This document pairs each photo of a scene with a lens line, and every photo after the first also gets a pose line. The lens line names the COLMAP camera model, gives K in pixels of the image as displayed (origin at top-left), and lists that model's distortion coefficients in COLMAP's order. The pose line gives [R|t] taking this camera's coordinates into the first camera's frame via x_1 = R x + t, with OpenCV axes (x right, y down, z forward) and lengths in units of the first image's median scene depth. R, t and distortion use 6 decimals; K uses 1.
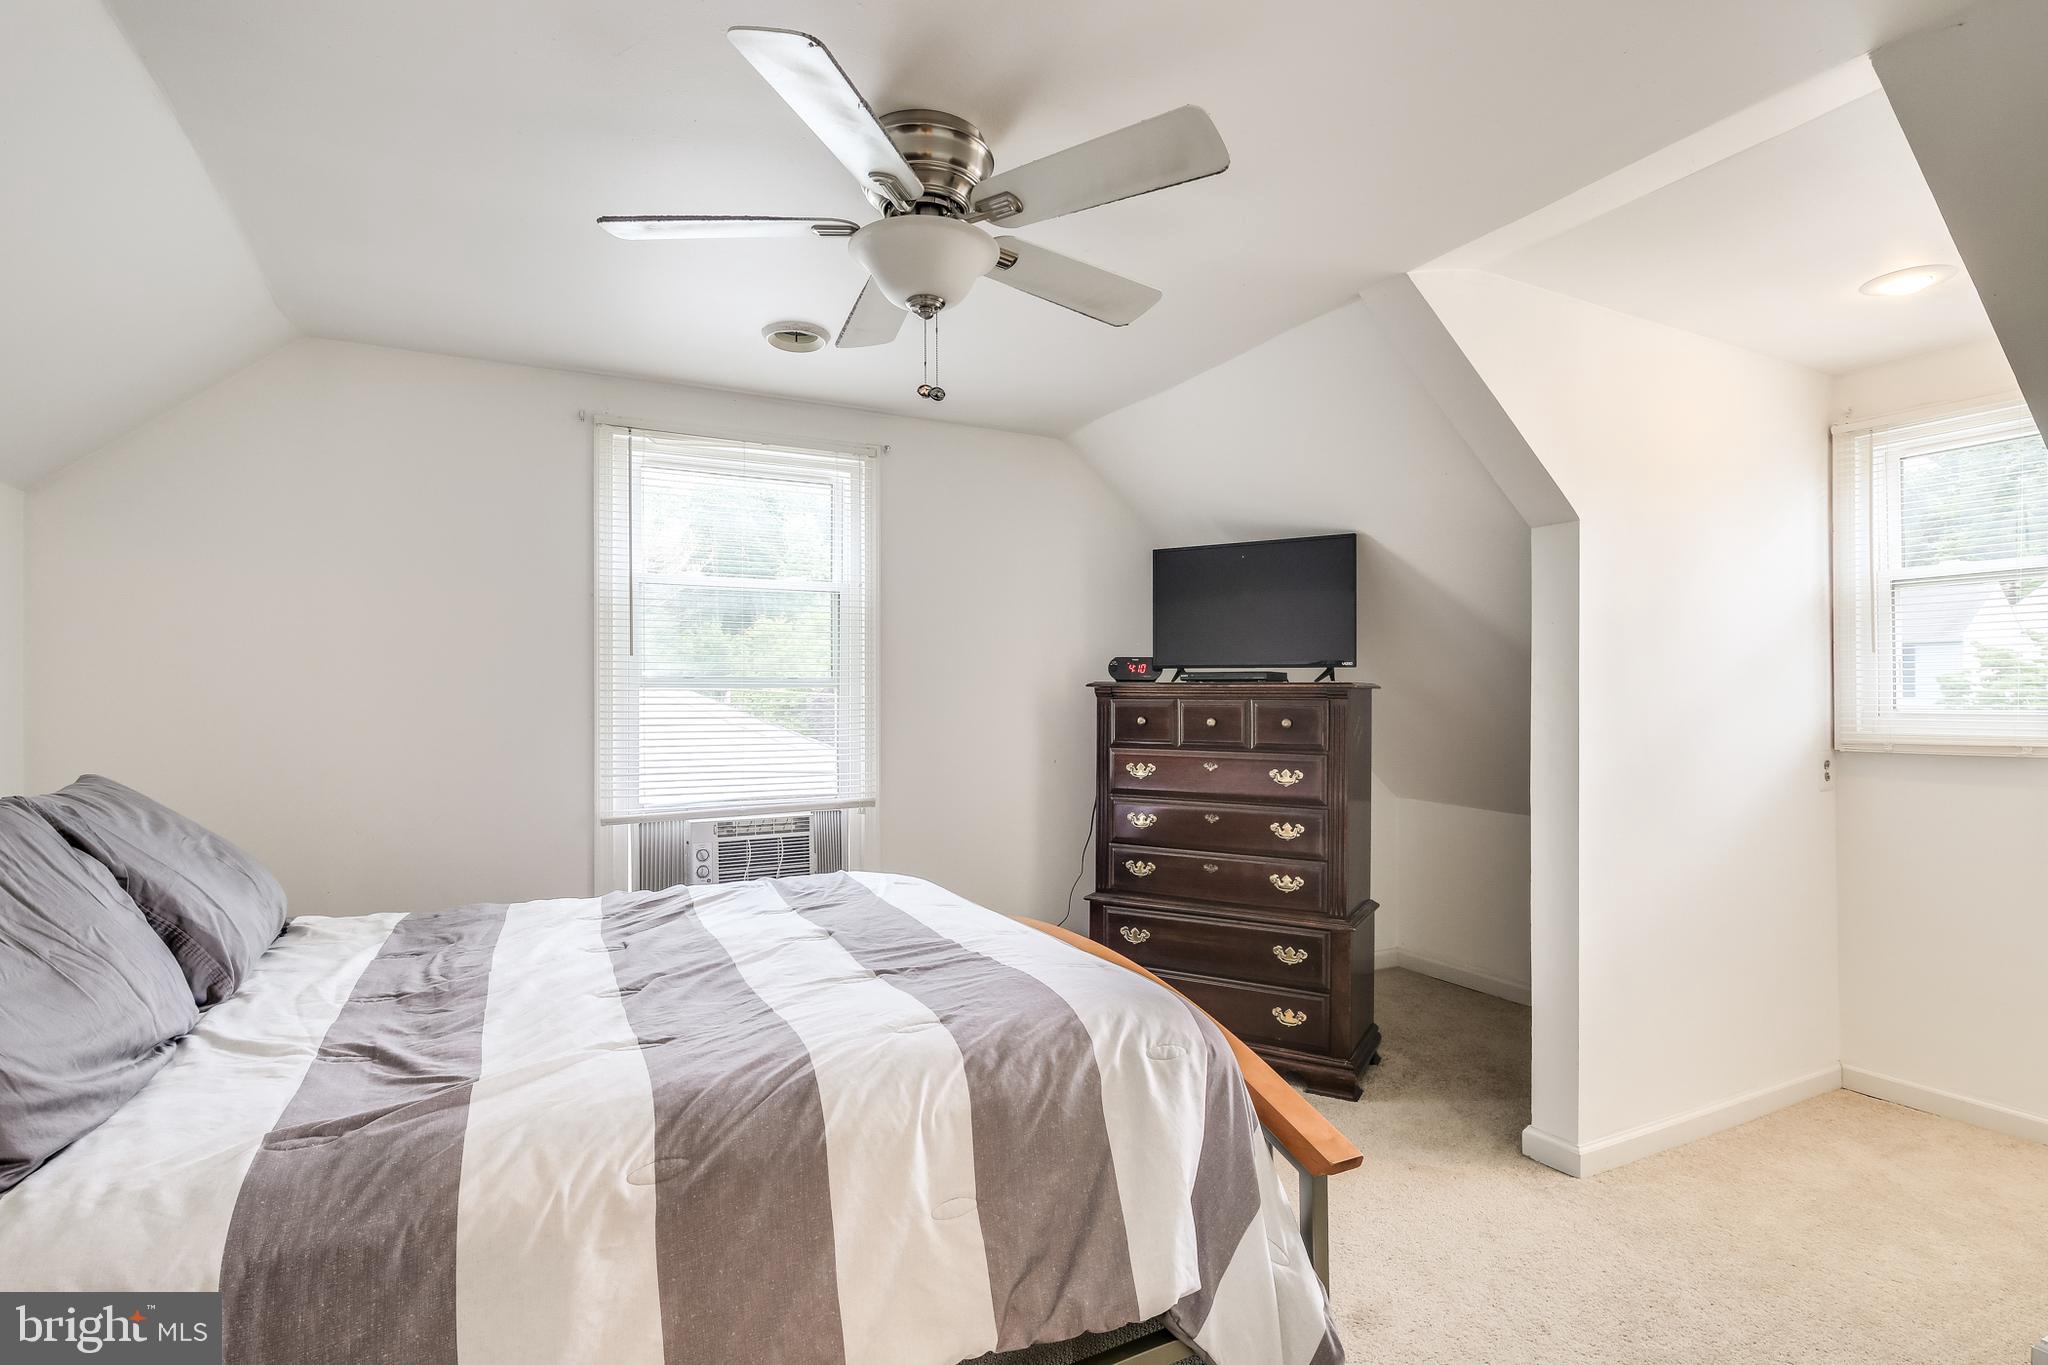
lens RADIAL K [[994.3, 0, 1025.3], [0, 994.3, 694.1], [0, 0, 1]] dist [-0.001604, -0.001560]
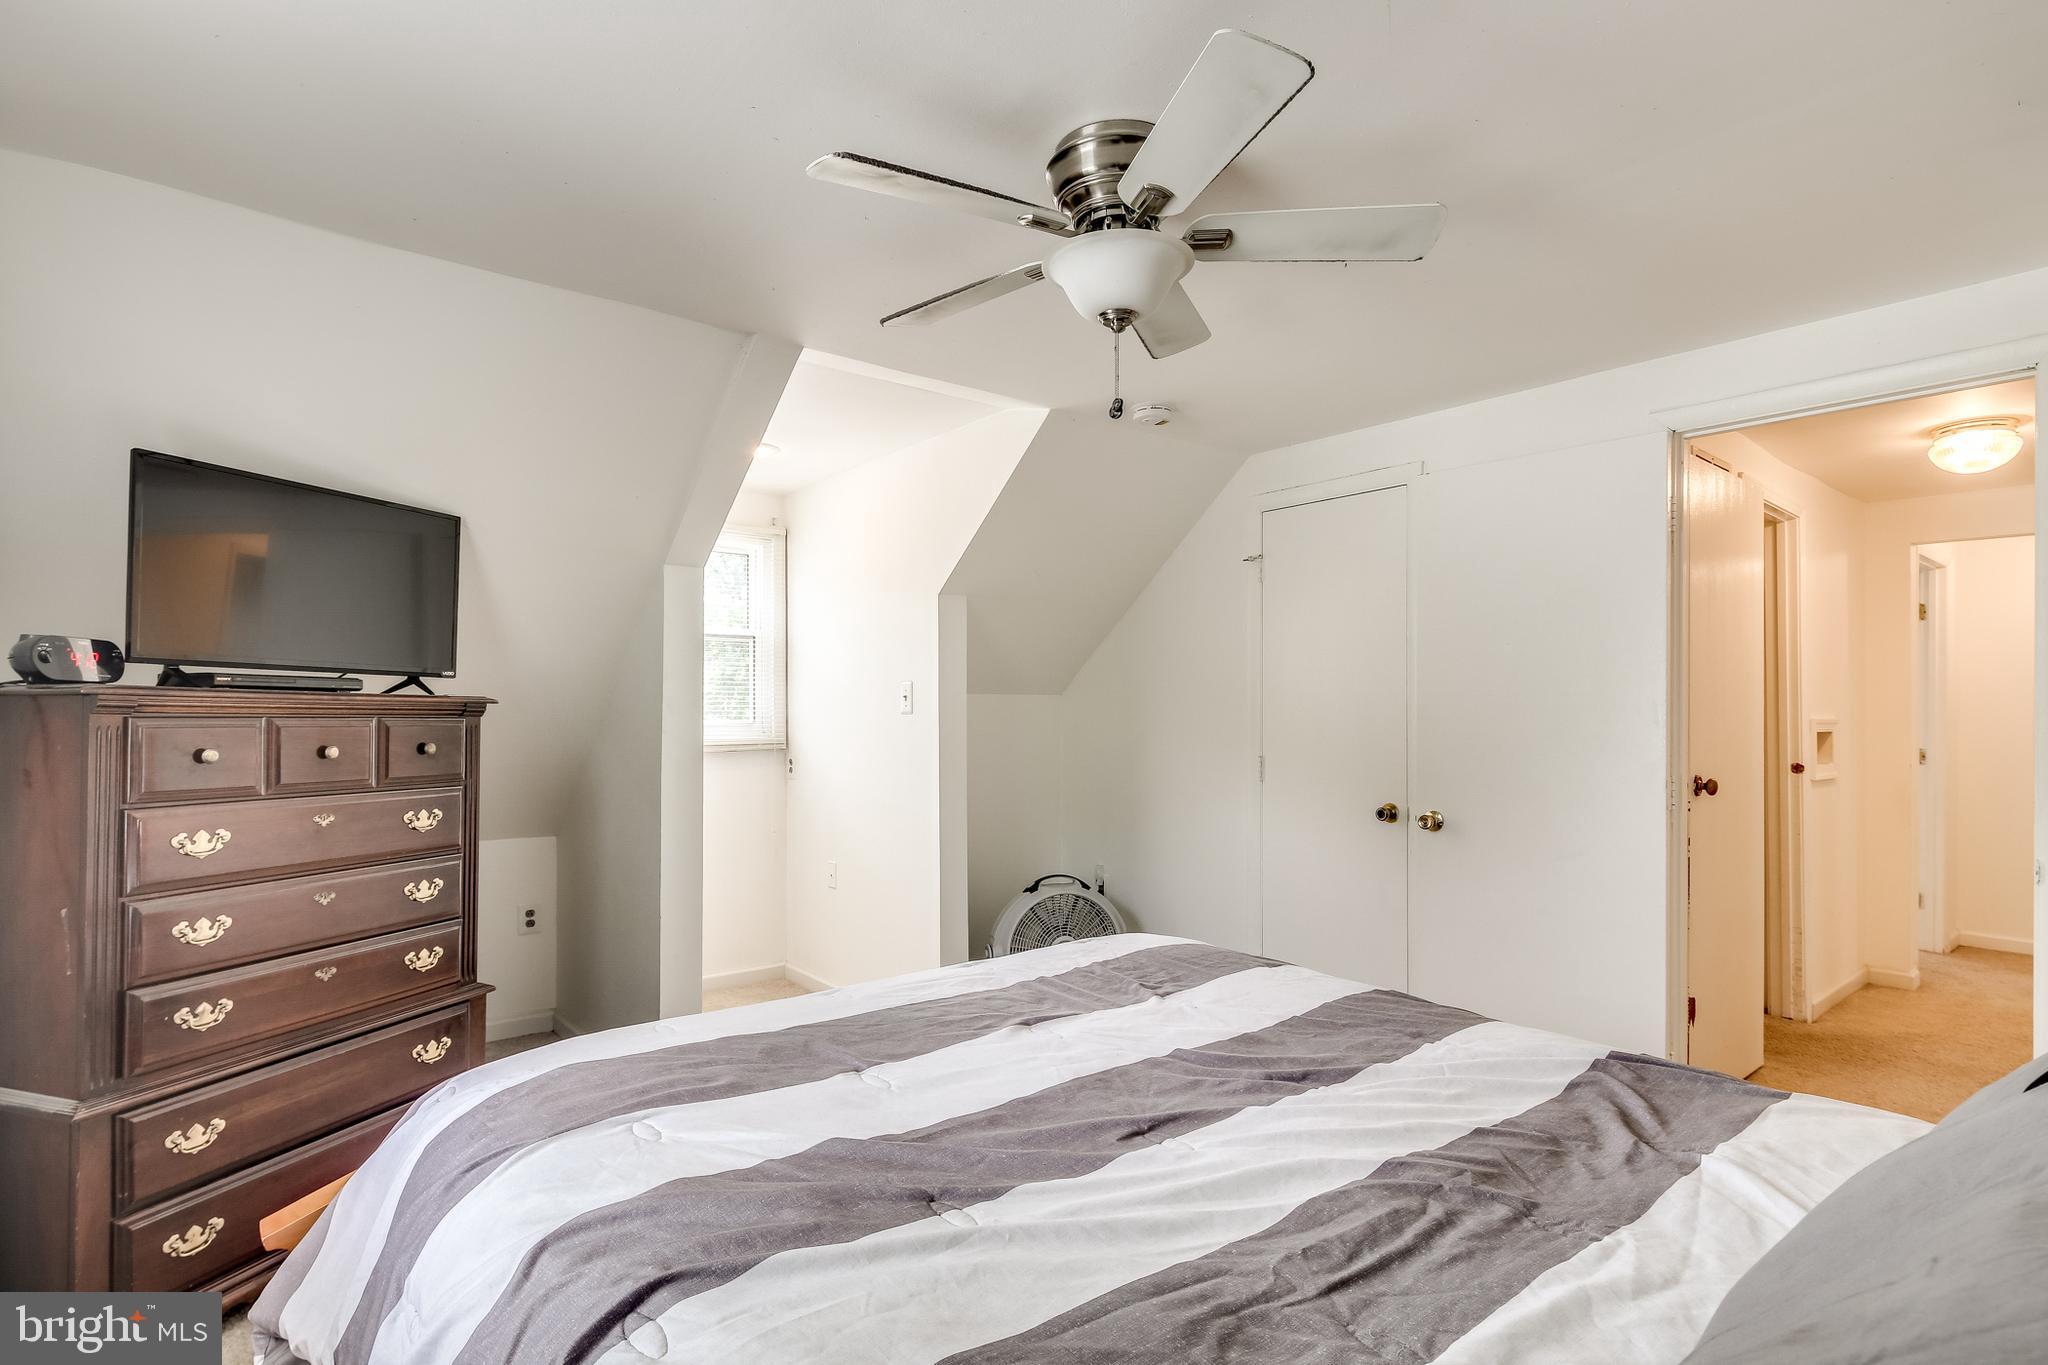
lens RADIAL K [[994.3, 0, 1025.3], [0, 994.3, 694.1], [0, 0, 1]] dist [-0.001604, -0.001560]
pose [[-0.200100, 0.021787, 0.979533, -0.566345], [0.000694, 0.999756, -0.022095, 0.004769], [-0.979775, -0.003742, -0.200066, 0.689897]]
